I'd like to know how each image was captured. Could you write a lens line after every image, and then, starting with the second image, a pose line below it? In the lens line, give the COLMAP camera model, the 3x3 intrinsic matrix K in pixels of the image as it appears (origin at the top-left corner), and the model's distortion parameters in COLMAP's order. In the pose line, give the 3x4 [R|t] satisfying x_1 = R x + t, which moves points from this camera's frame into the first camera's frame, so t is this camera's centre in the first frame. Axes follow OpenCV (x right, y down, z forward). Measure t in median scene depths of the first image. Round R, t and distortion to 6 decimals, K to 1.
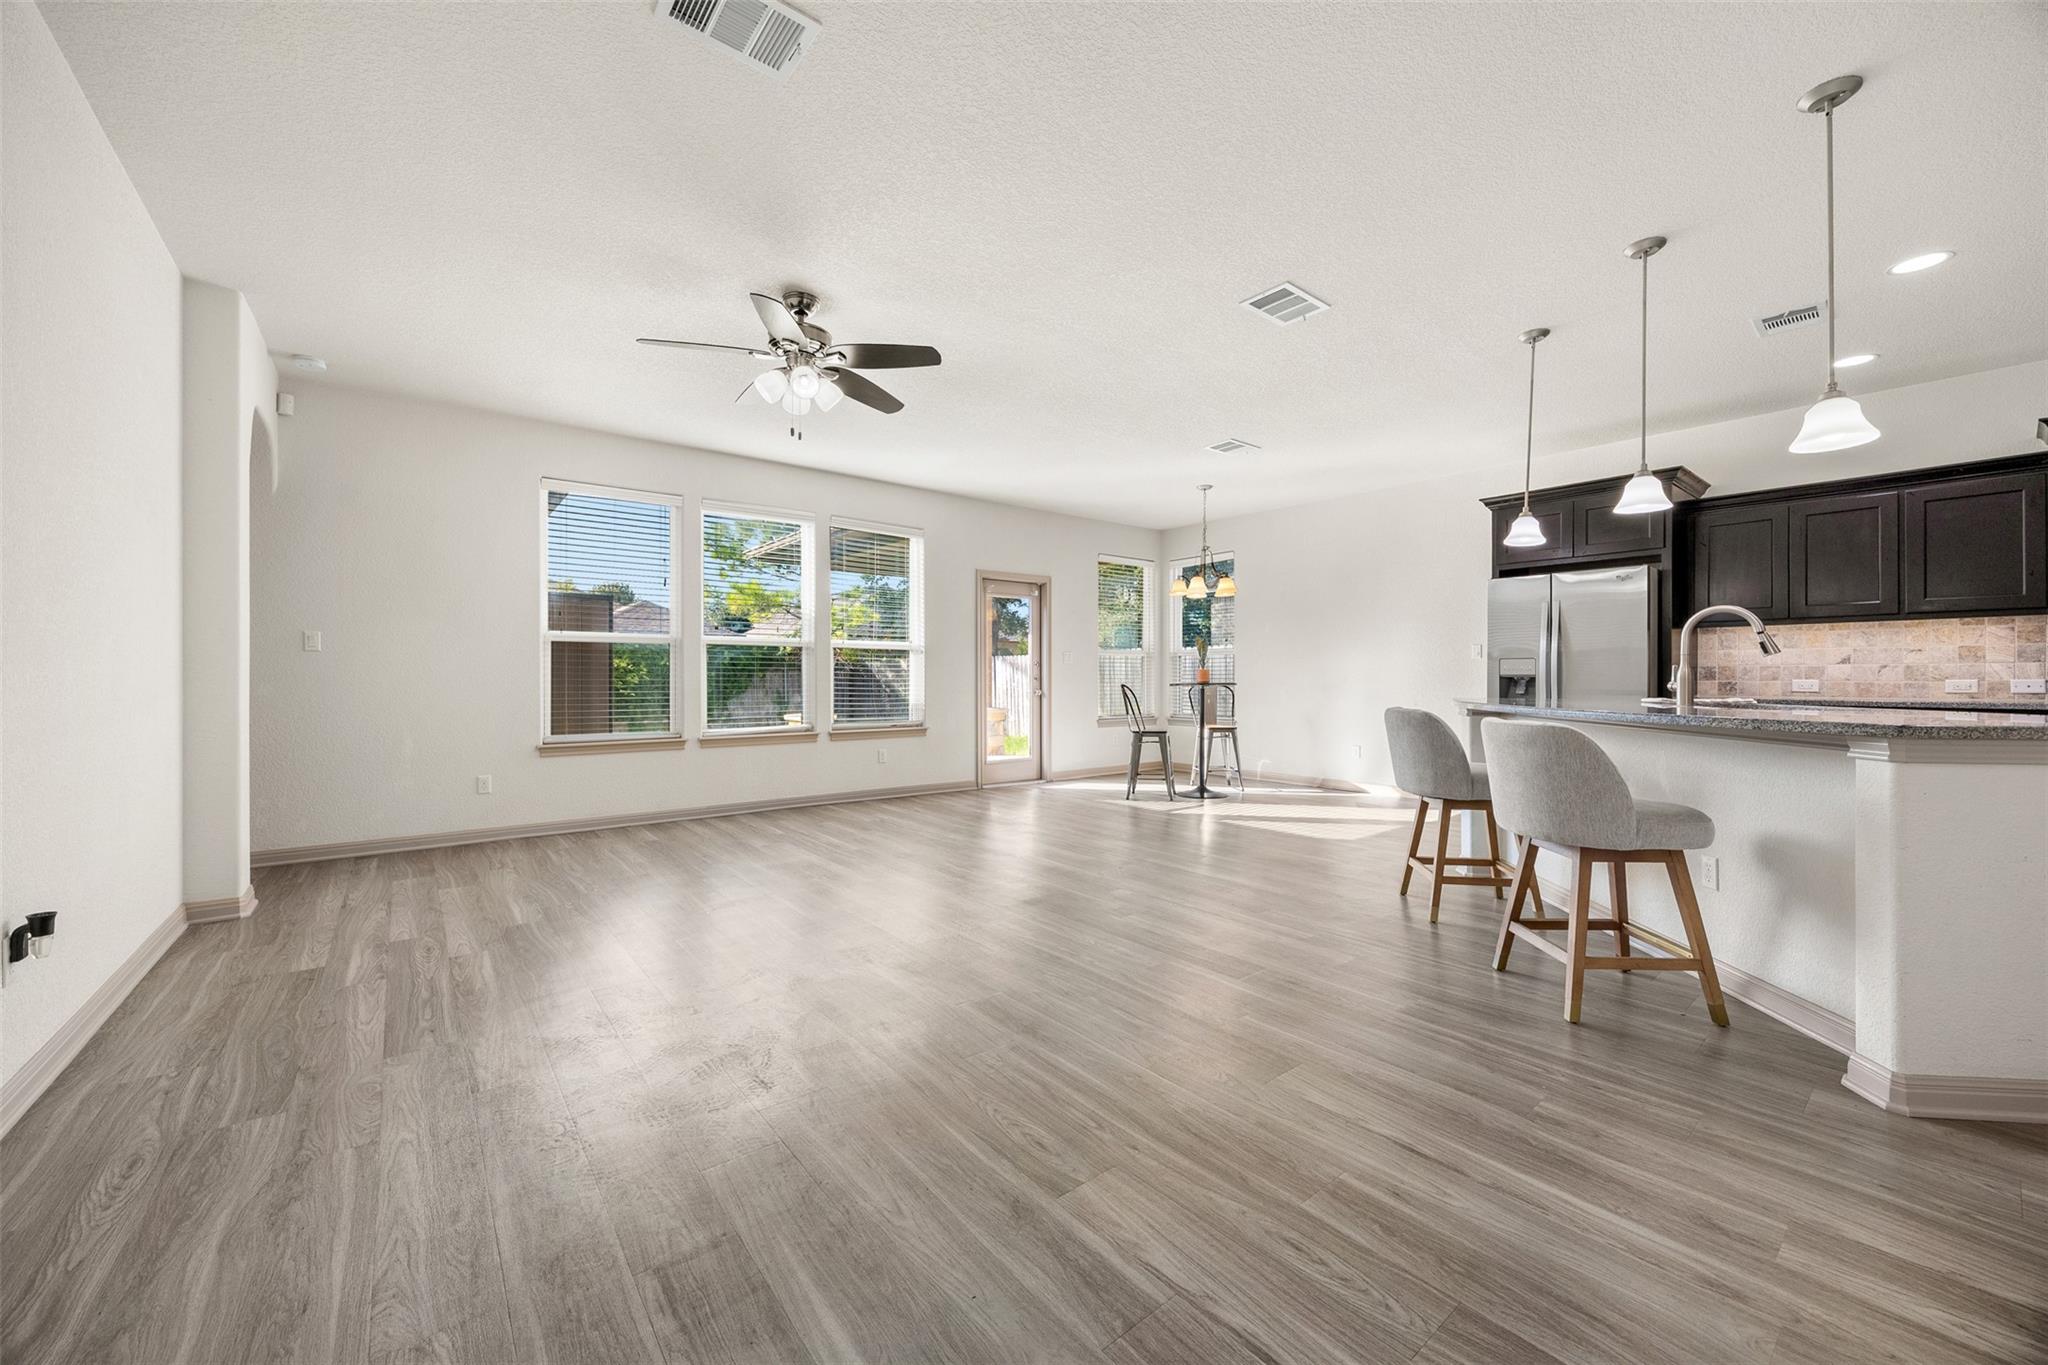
lens RADIAL K [[780.3, 0, 1025.6], [0, 780.3, 678.1], [0, 0, 1]] dist [-0.000708, -0.000688]
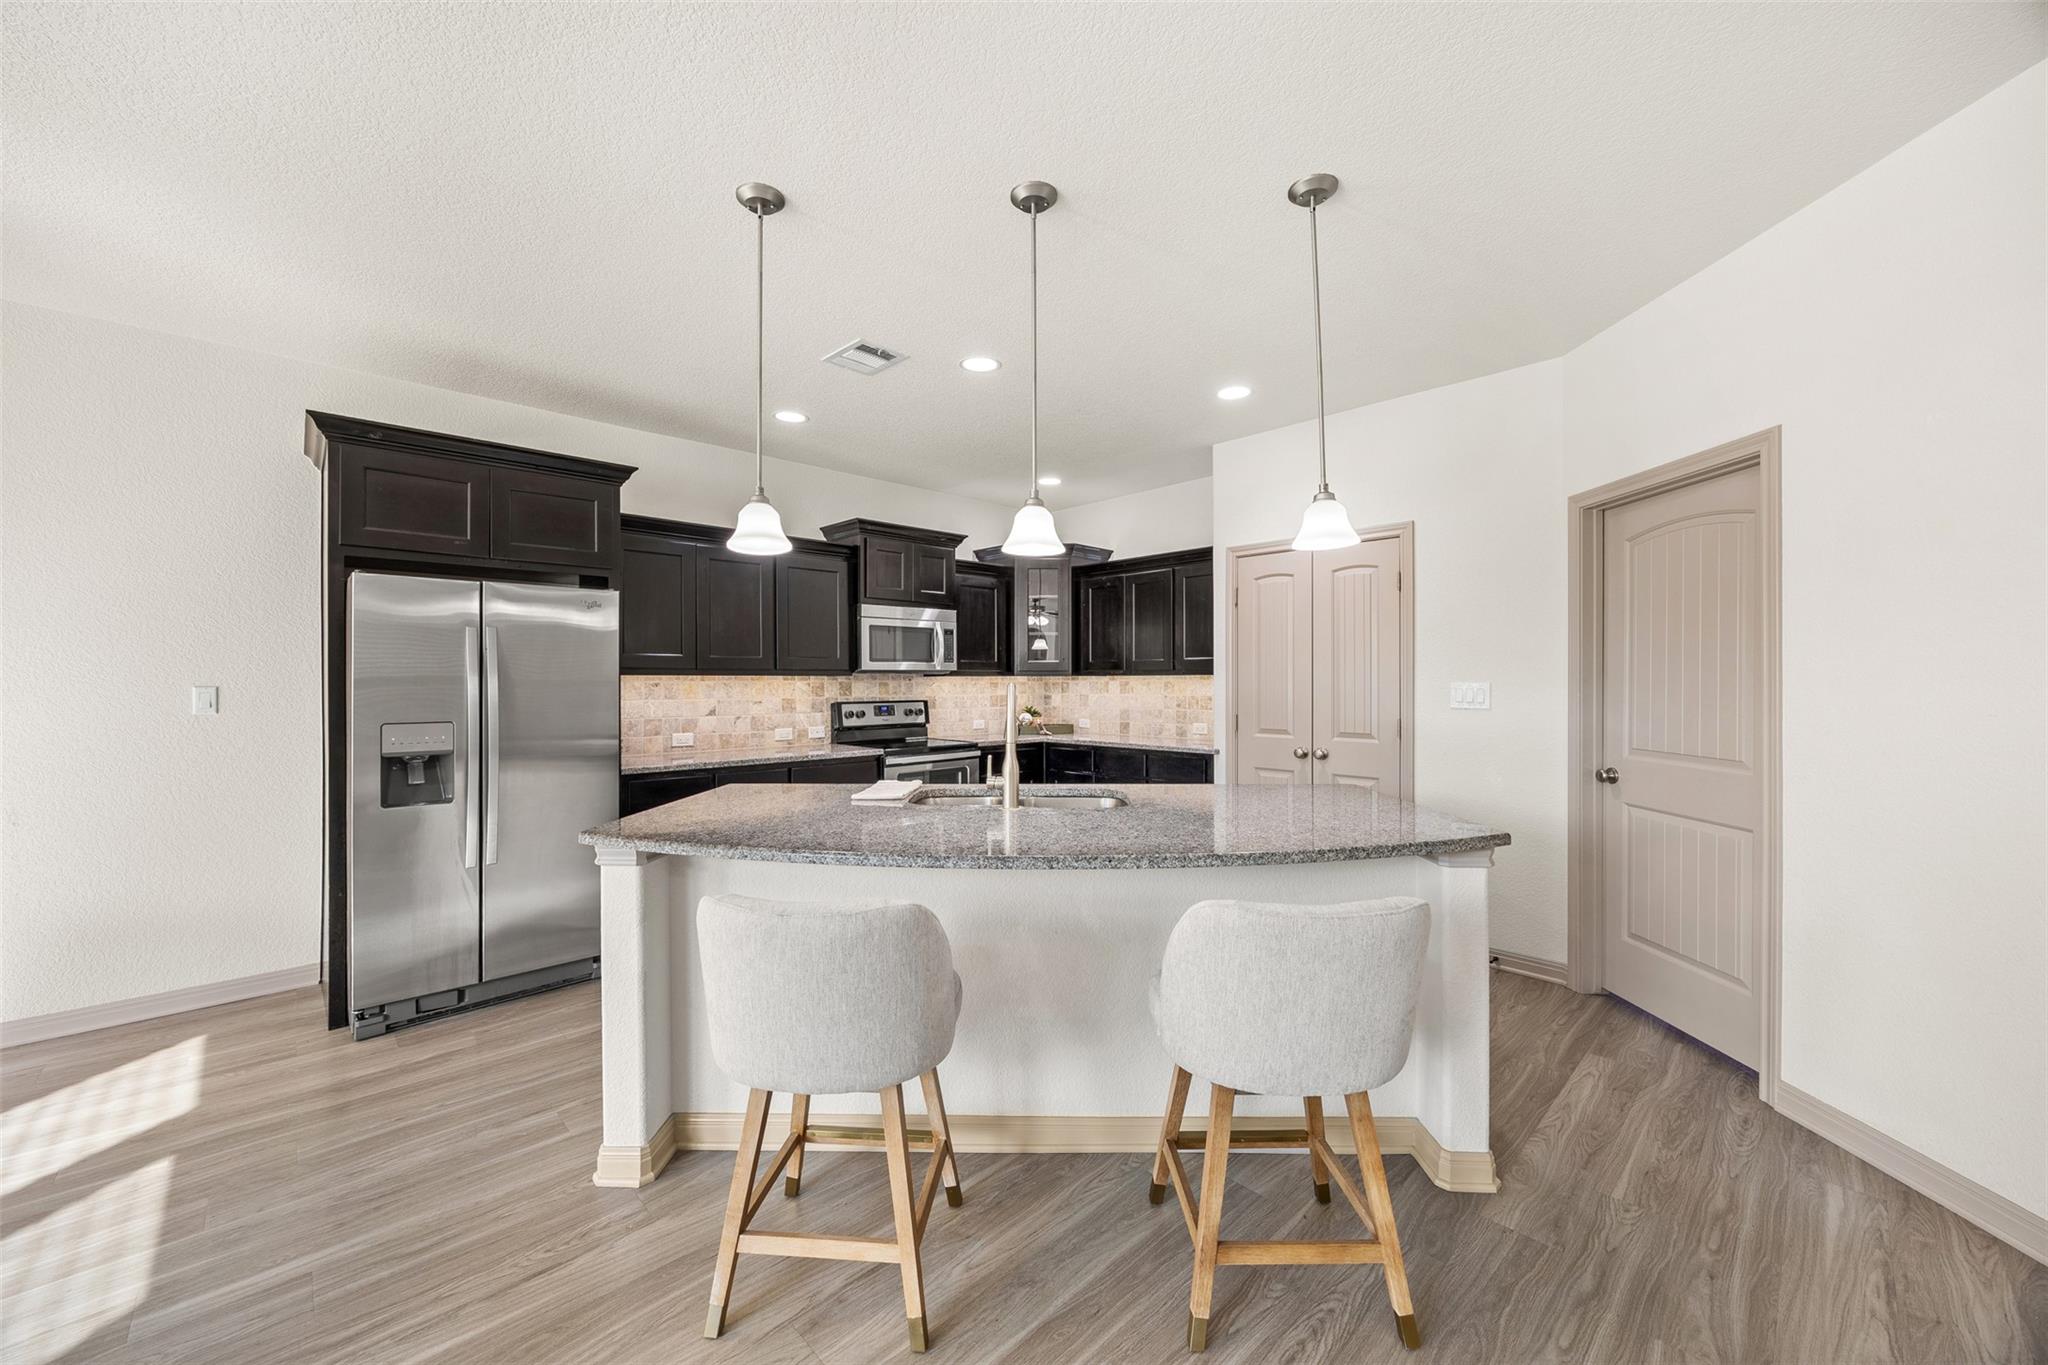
lens RADIAL K [[780.3, 0, 1029.7], [0, 780.3, 687.0], [0, 0, 1]] dist [-0.000708, -0.000688]
pose [[-0.087692, -0.006506, 0.996126, 0.036160], [0.002579, 0.999974, 0.006758, -0.058781], [-0.996144, 0.003162, -0.087673, 0.672658]]
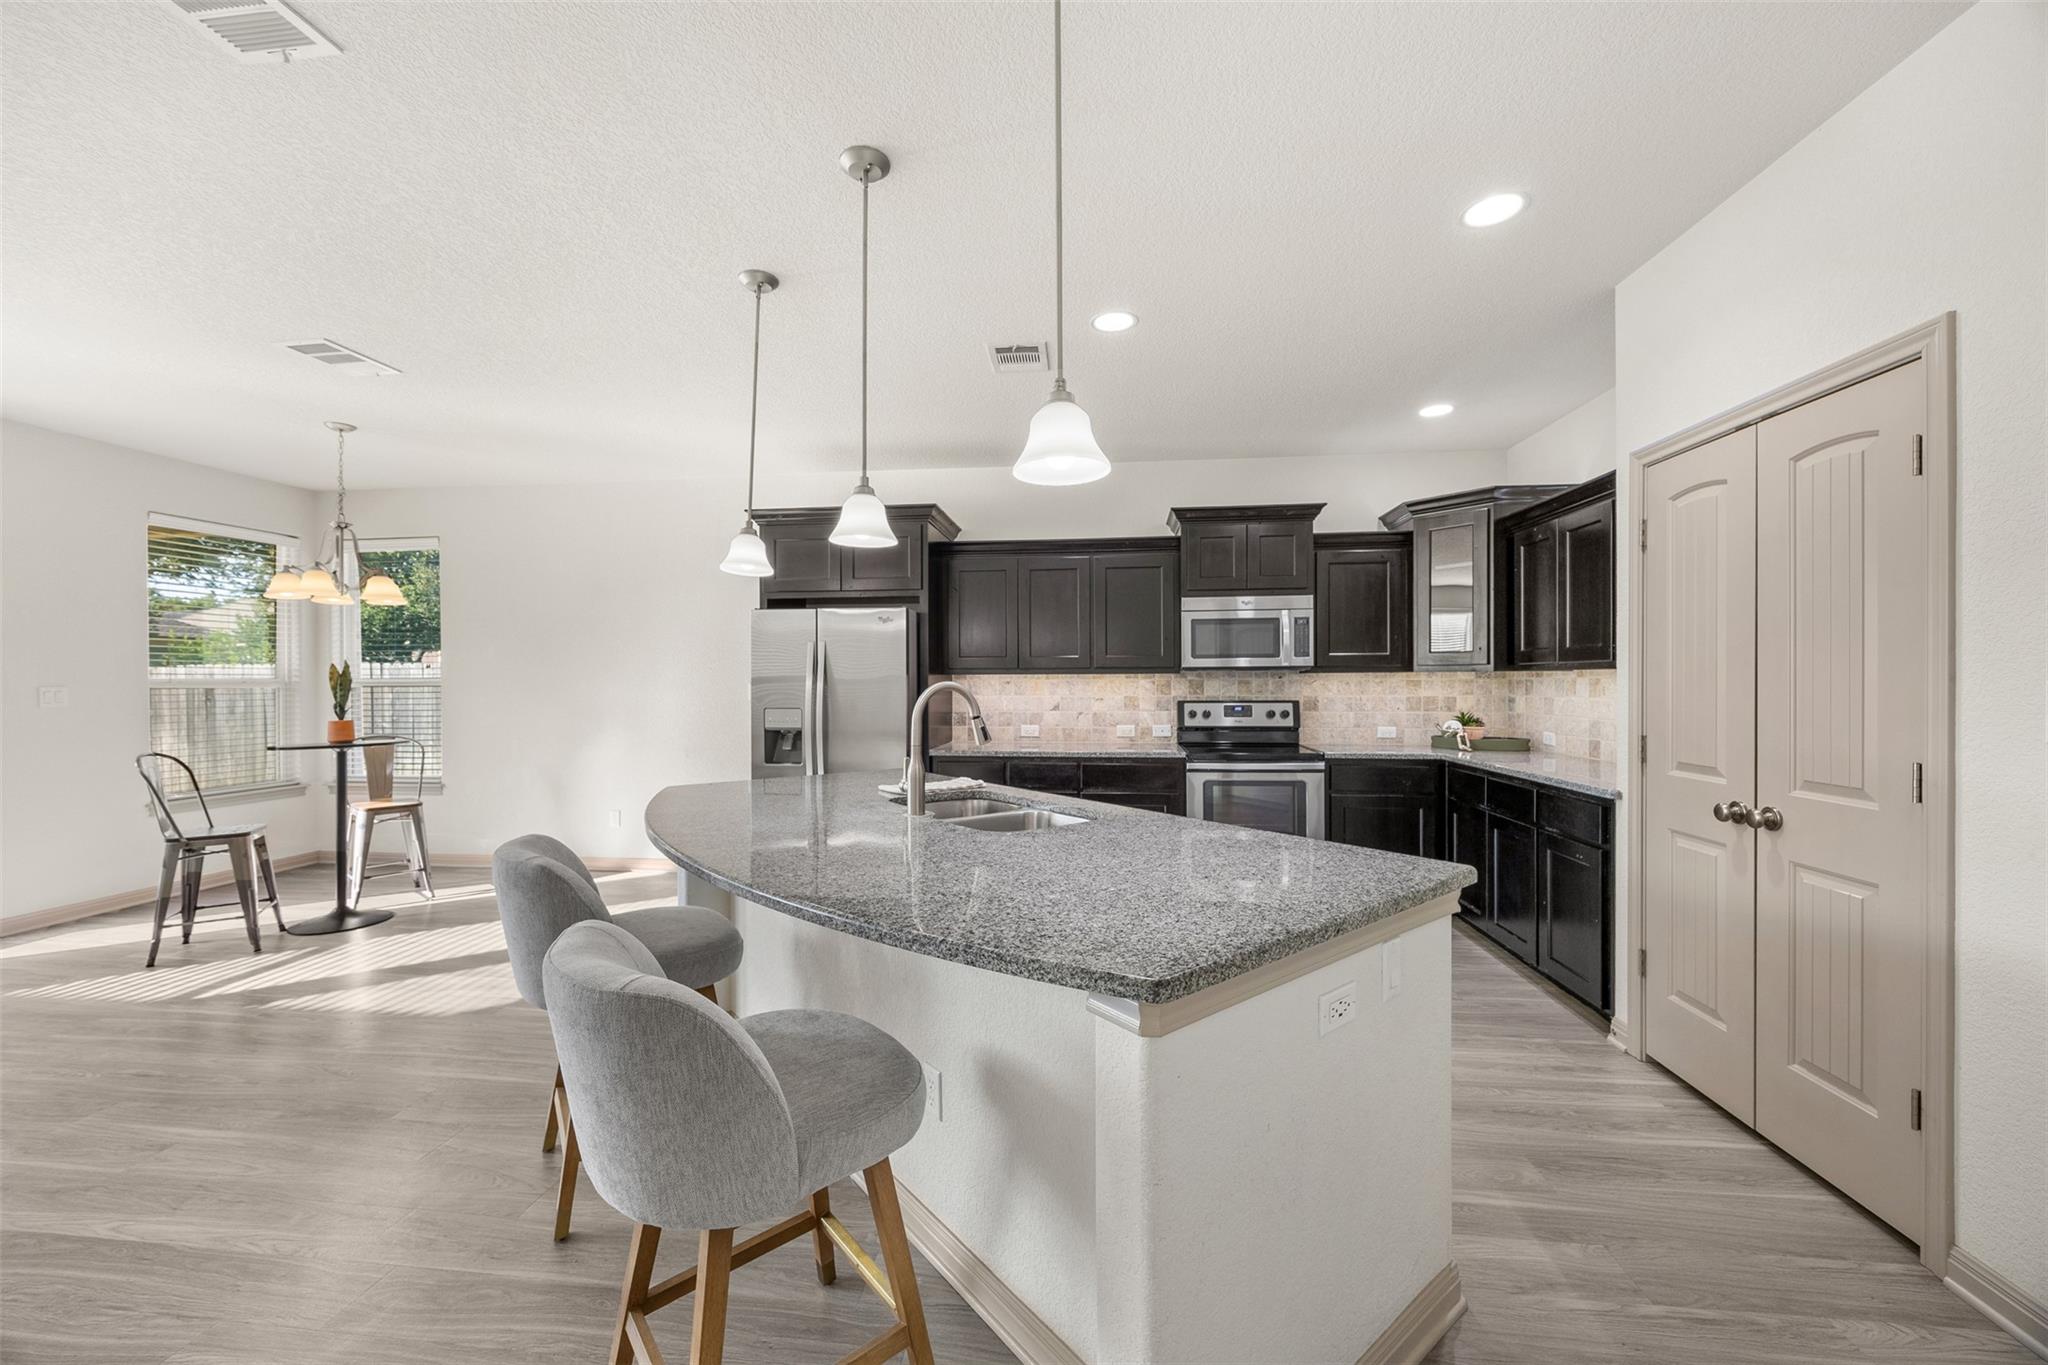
lens RADIAL K [[780.3, 0, 1026.2], [0, 780.3, 683.9], [0, 0, 1]] dist [-0.000708, -0.000688]
pose [[0.709225, -0.005102, 0.704963, 0.254474], [0.003649, 0.999987, 0.003566, -0.058186], [-0.704972, 0.000044, 0.709235, 0.255942]]
